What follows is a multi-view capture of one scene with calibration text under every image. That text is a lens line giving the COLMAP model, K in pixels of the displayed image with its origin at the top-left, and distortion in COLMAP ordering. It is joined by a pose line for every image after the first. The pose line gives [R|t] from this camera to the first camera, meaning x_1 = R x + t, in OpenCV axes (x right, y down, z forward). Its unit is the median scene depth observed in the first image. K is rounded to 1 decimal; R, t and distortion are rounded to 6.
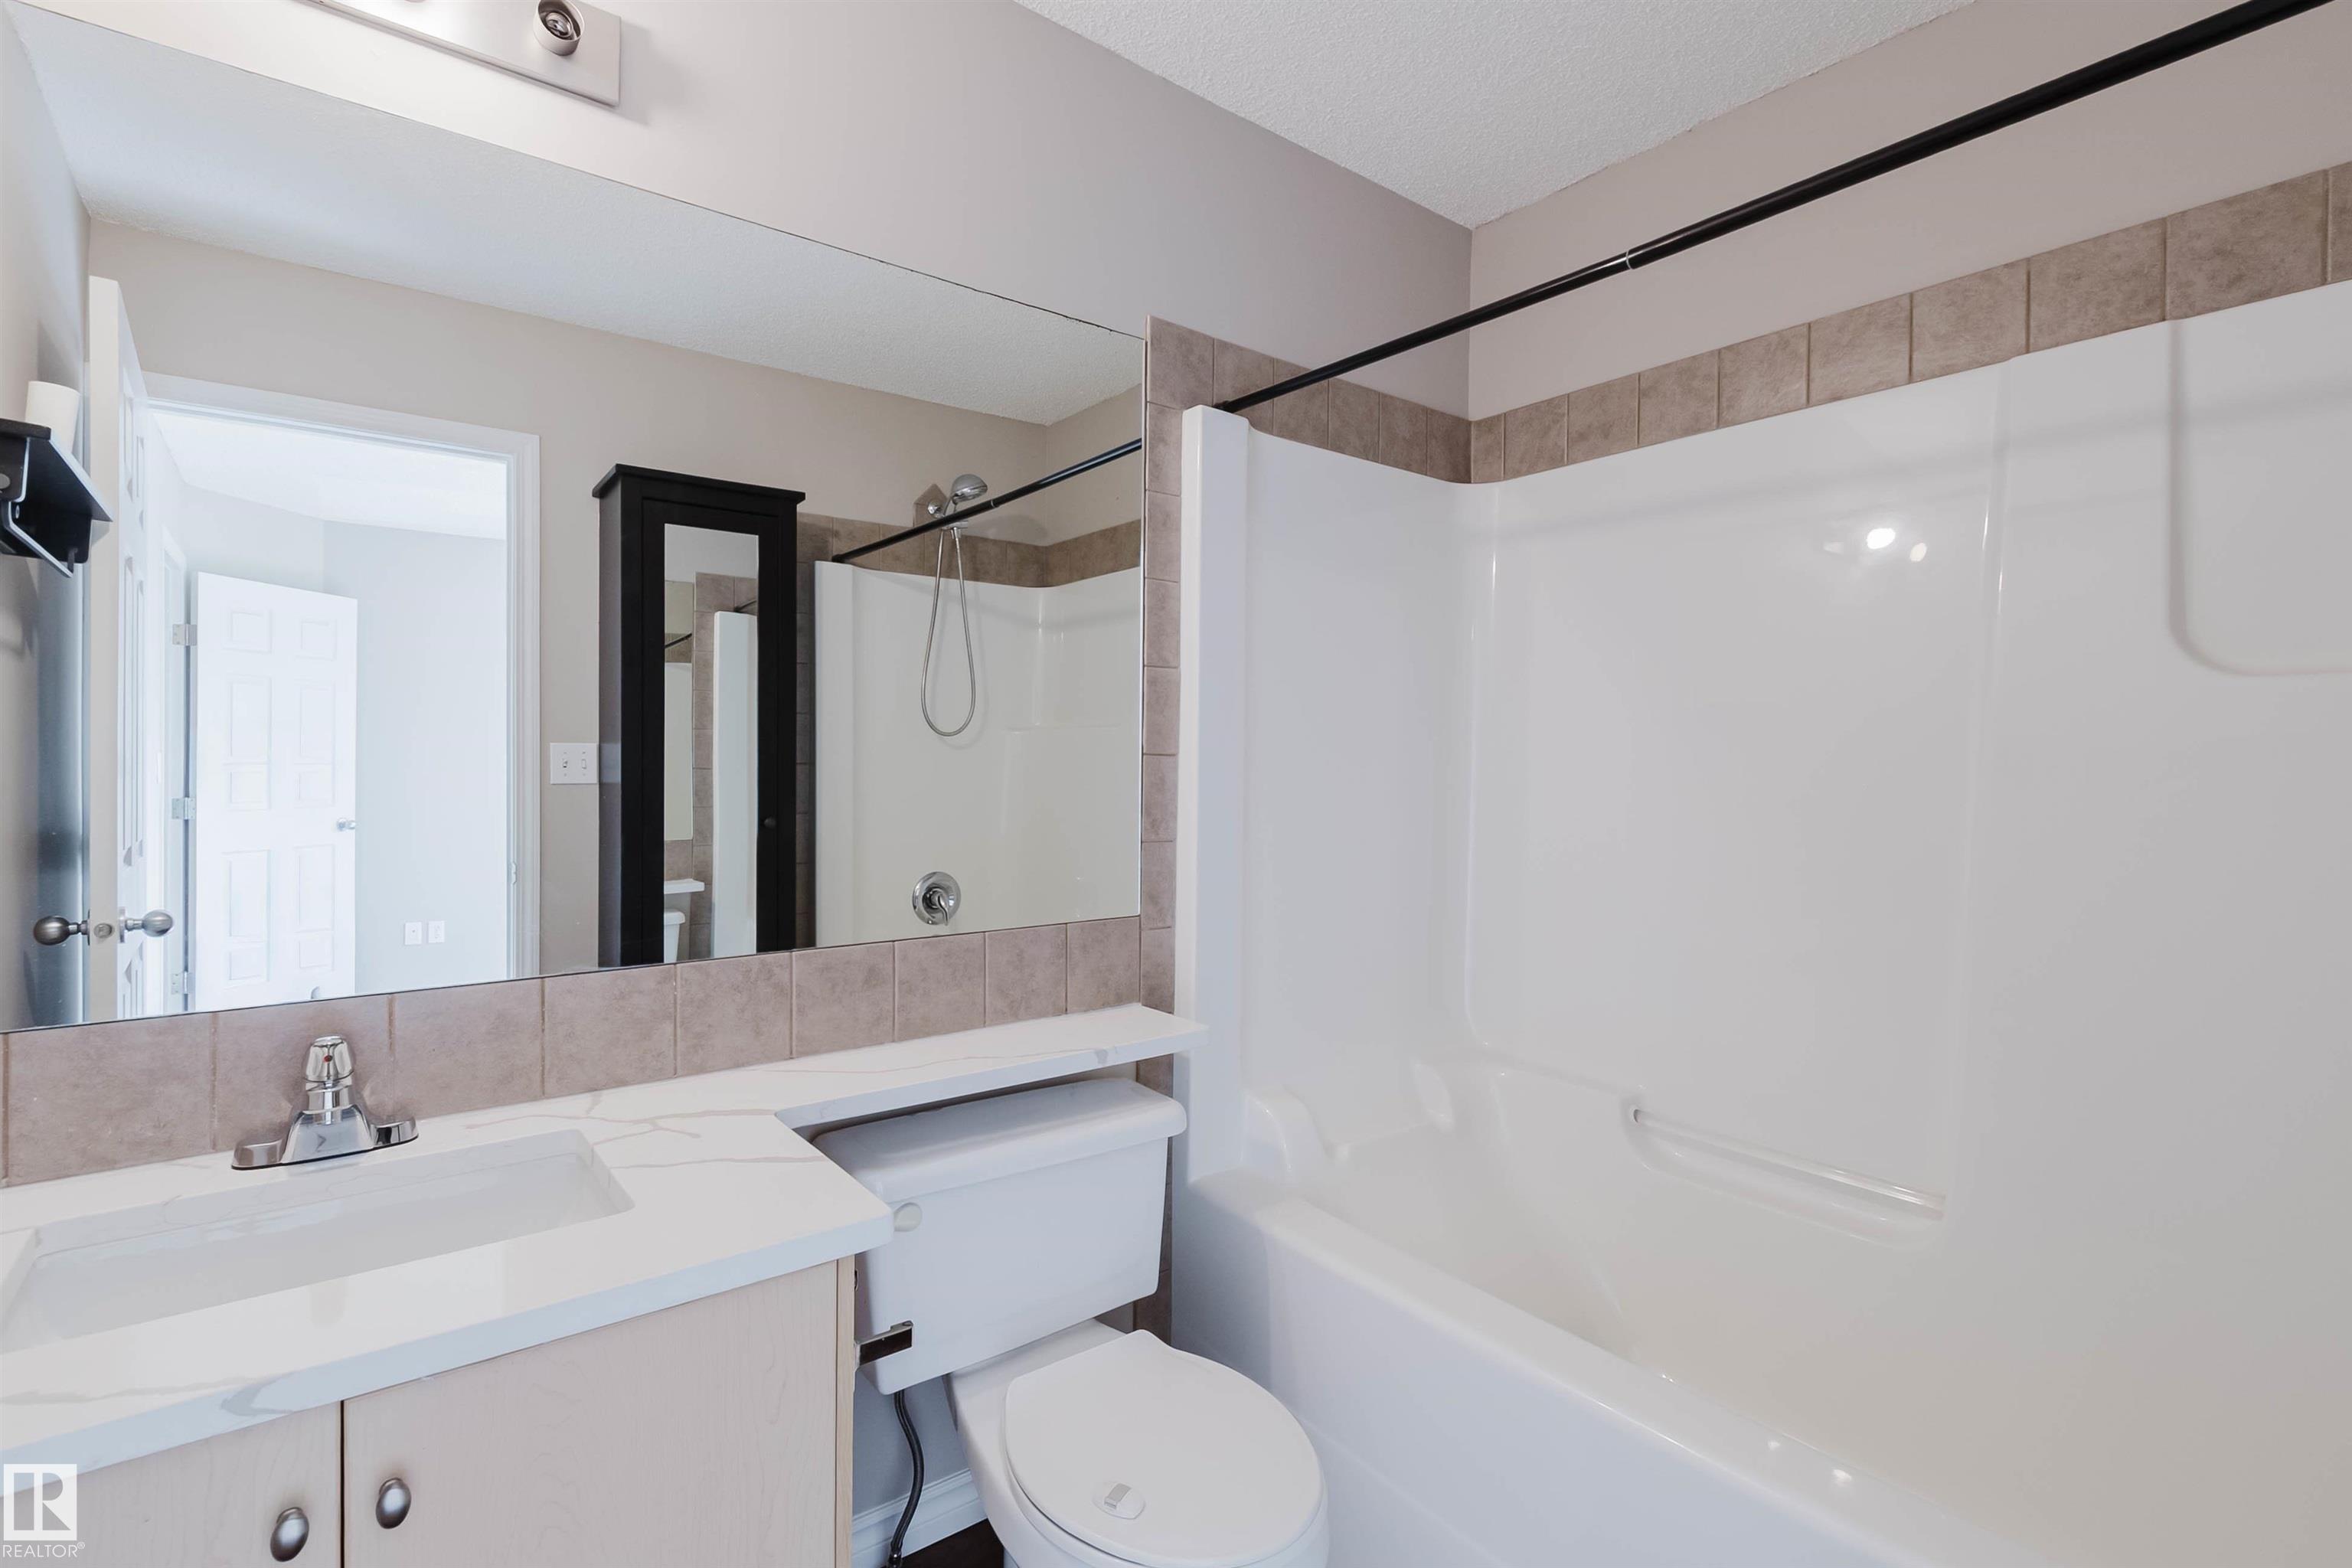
lens RADIAL K [[1068.1, 0, 1180.5], [0, 1068.1, 779.3], [0, 0, 1]] dist [0.002181, -0.000251]
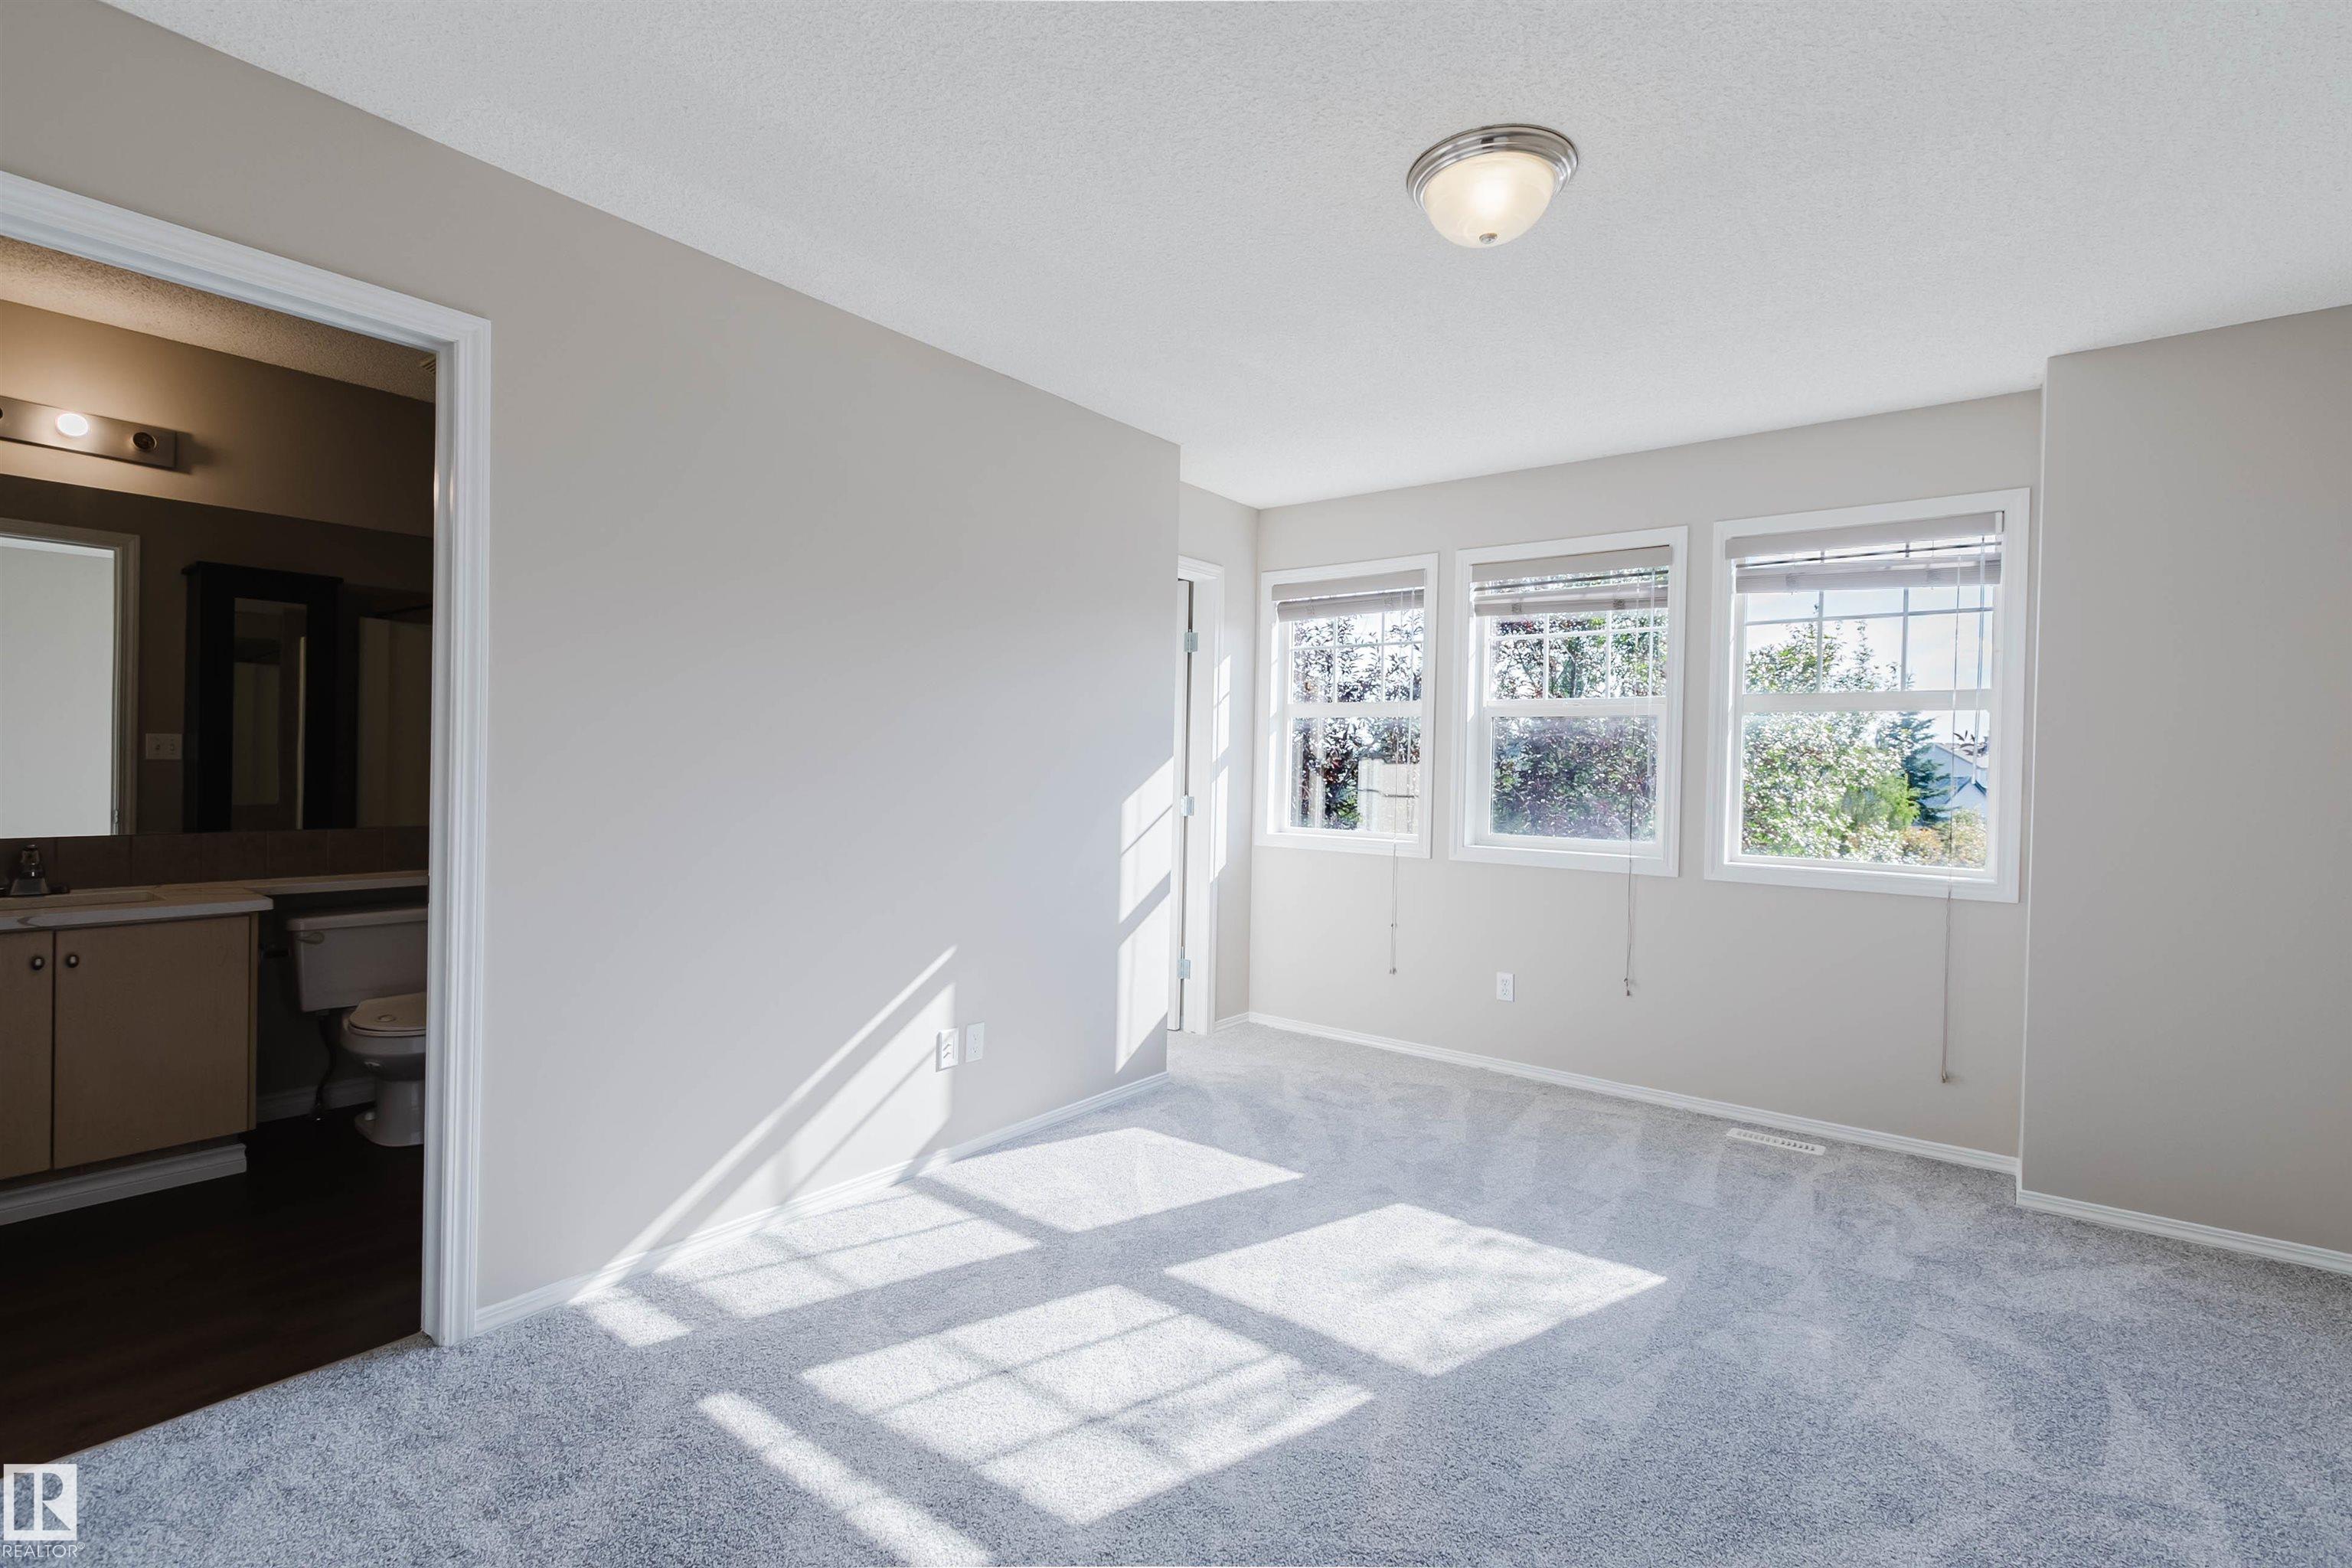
lens RADIAL K [[1068.1, 0, 1180.5], [0, 1068.1, 779.3], [0, 0, 1]] dist [0.002181, -0.000251]
pose [[0.974783, 0.007452, 0.223030, 1.123951], [-0.006075, 0.999958, -0.006859, 0.070345], [-0.223072, 0.005332, 0.974787, -1.807563]]
